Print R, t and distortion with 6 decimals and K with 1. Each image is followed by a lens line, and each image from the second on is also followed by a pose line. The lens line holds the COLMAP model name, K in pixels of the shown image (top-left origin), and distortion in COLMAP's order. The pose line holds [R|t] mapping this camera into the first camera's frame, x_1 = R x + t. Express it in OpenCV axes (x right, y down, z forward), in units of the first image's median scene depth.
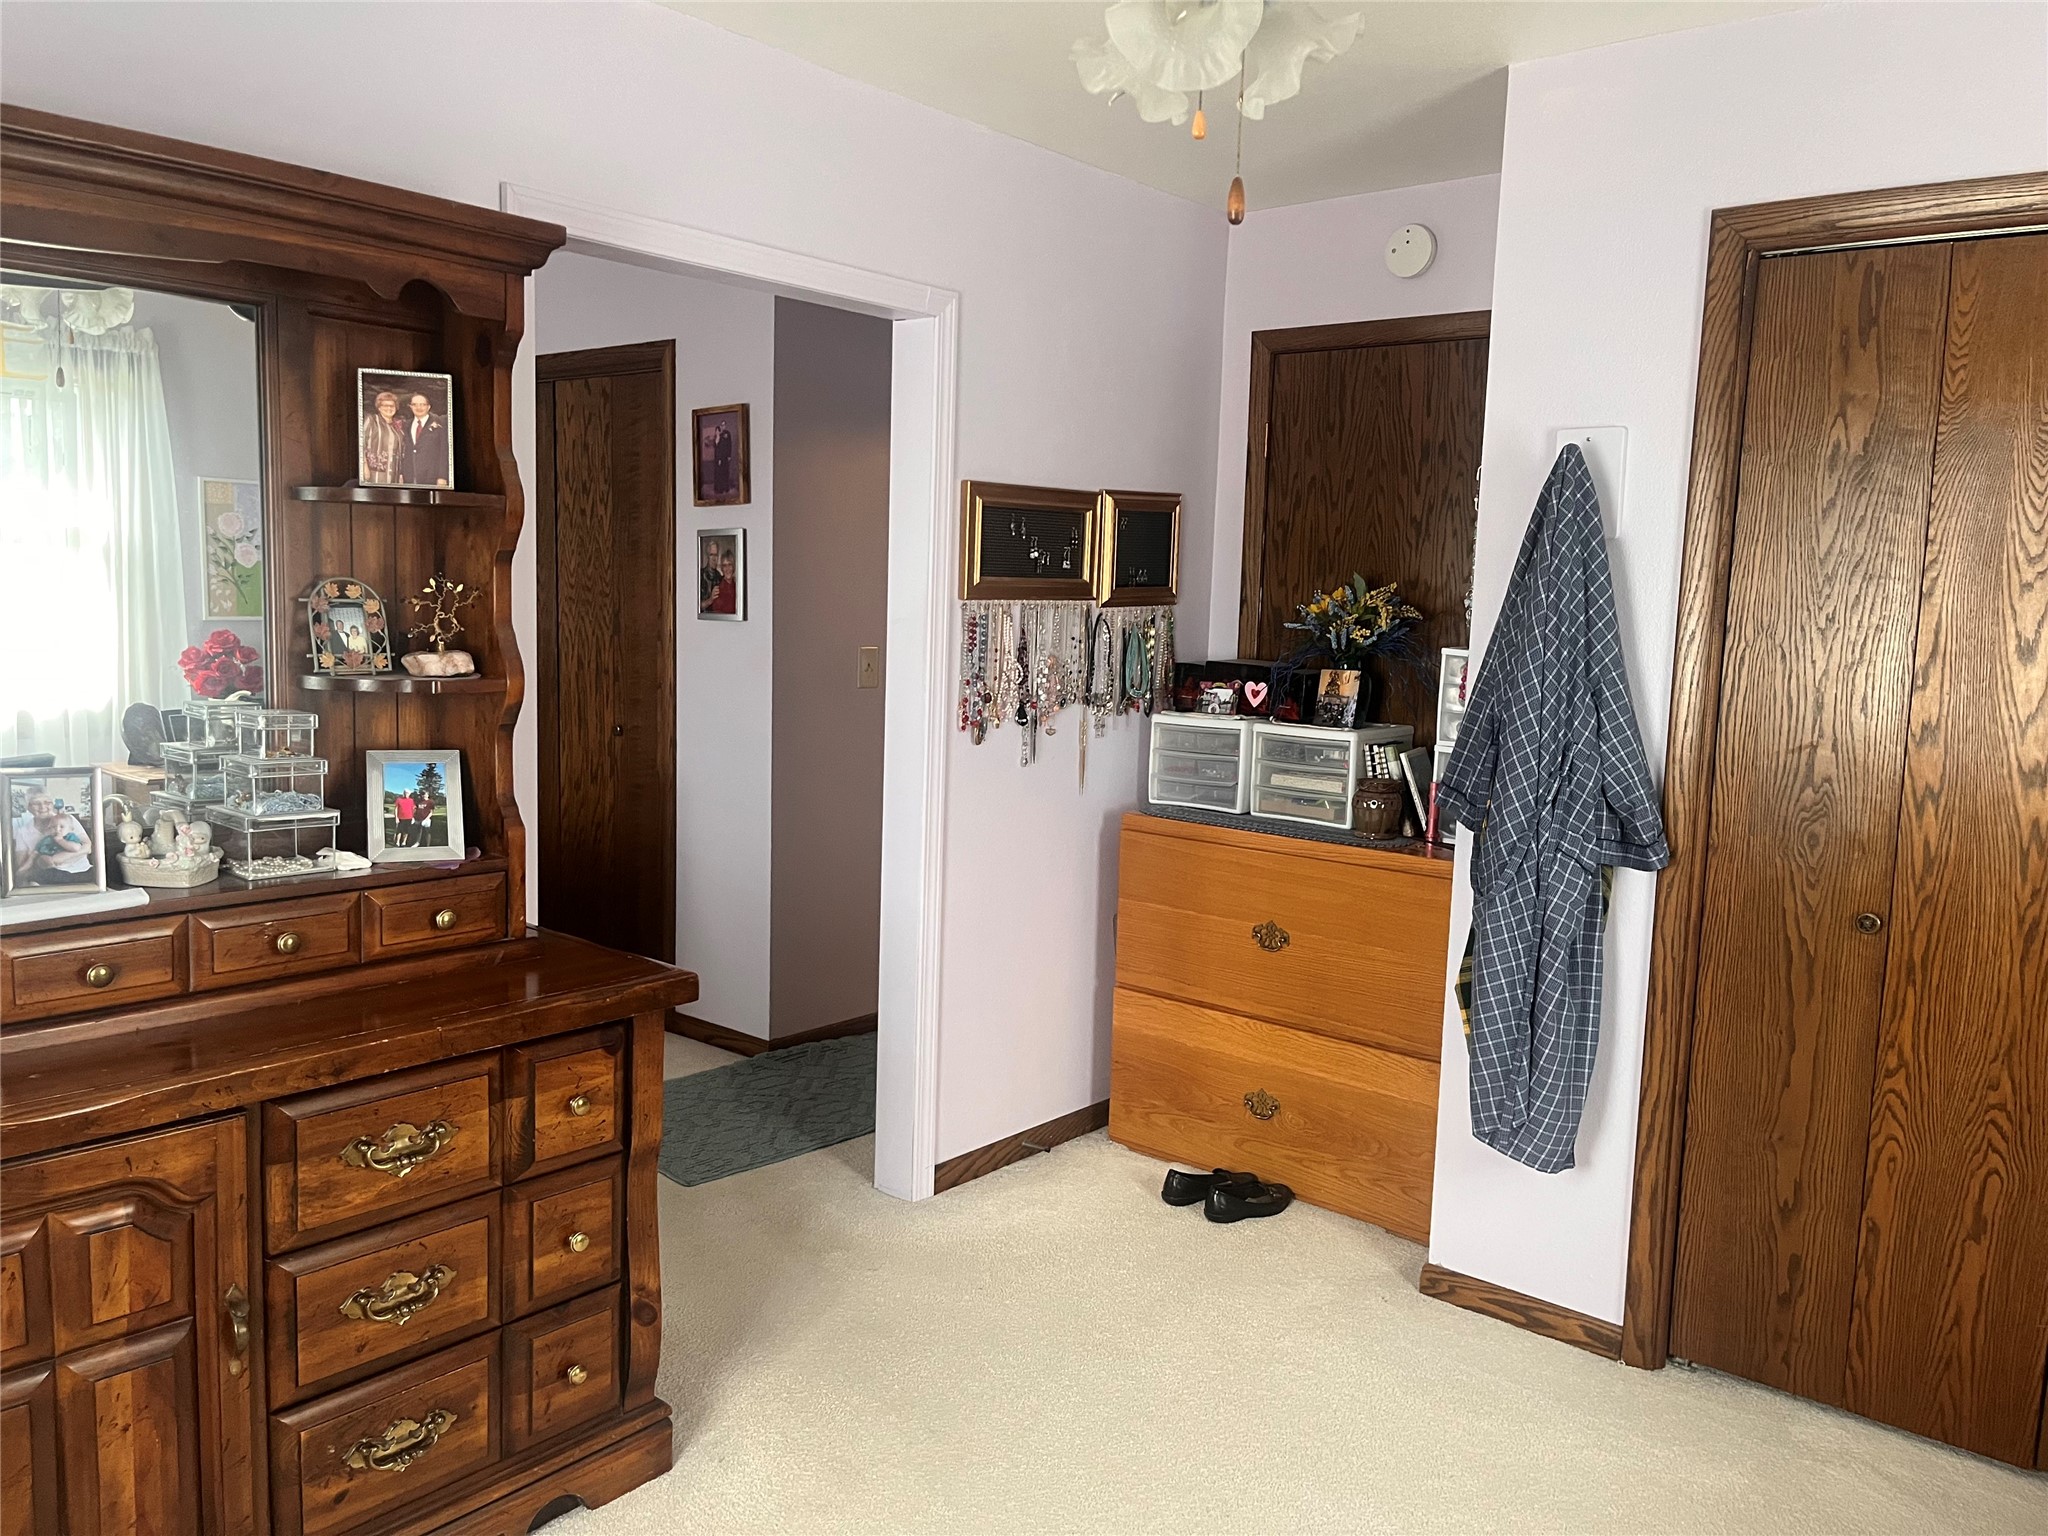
lens RADIAL K [[1550.3, 0, 1024.0], [0, 1550.3, 768.0], [0, 0, 1]] dist [0.074128, -0.103799]
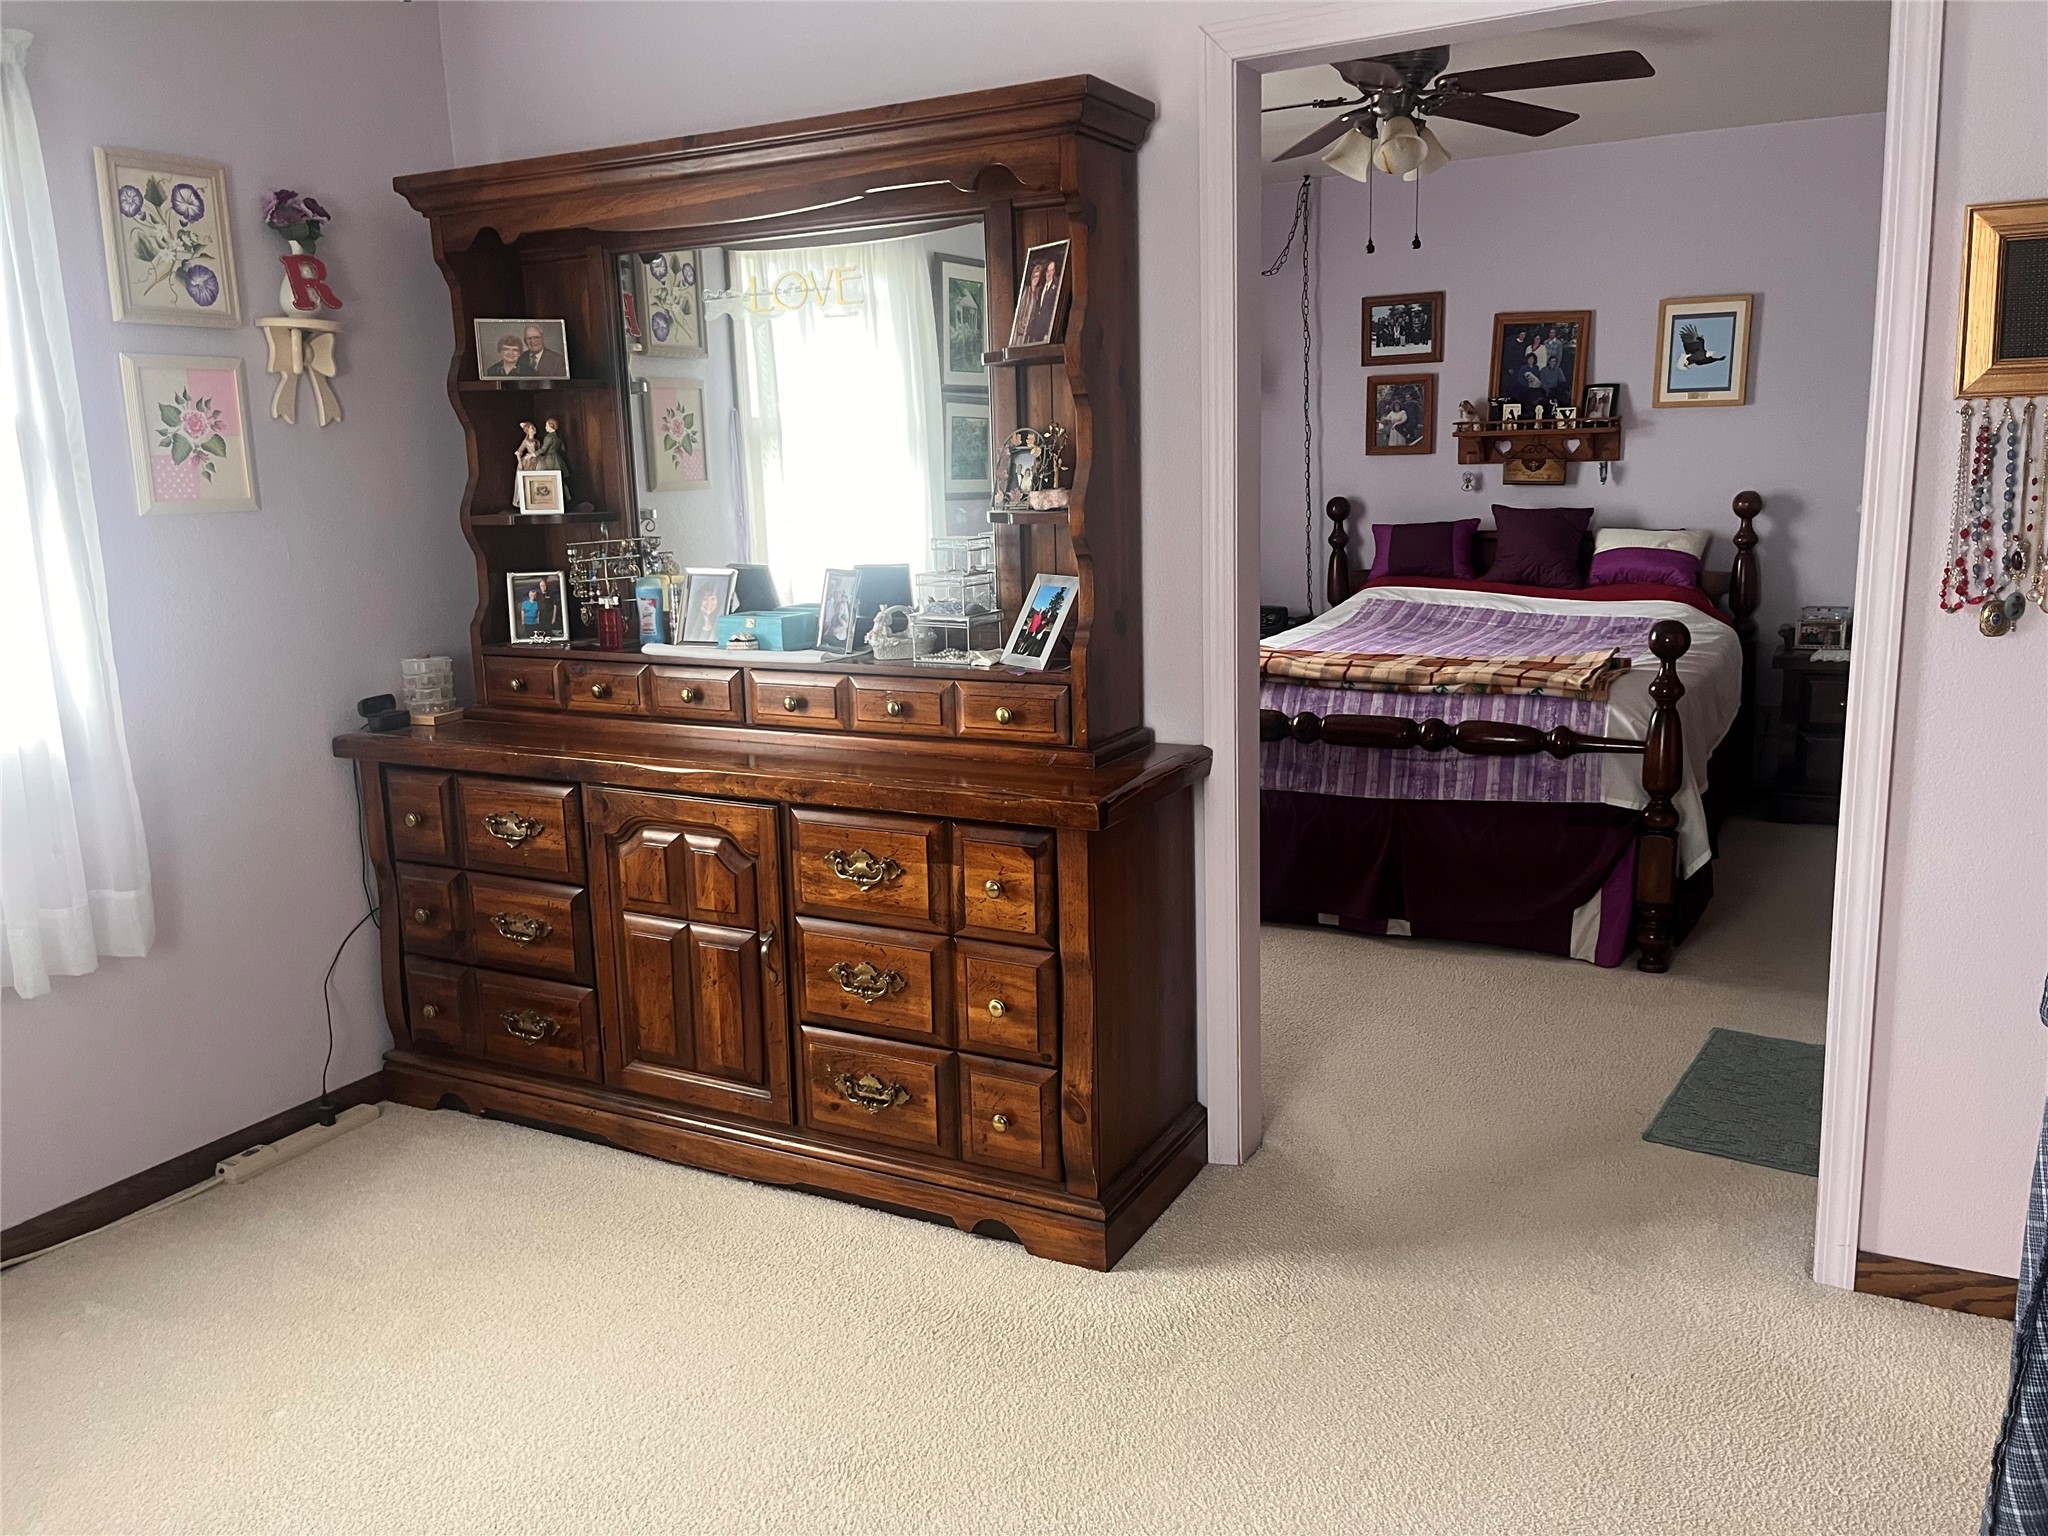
lens RADIAL K [[1550.3, 0, 1024.0], [0, 1550.3, 768.0], [0, 0, 1]] dist [0.074128, -0.103799]
pose [[0.208891, 0.150988, -0.966213, 0.805609], [-0.082798, 0.987192, 0.136366, -0.027023], [0.974427, 0.051515, 0.218717, 0.779879]]
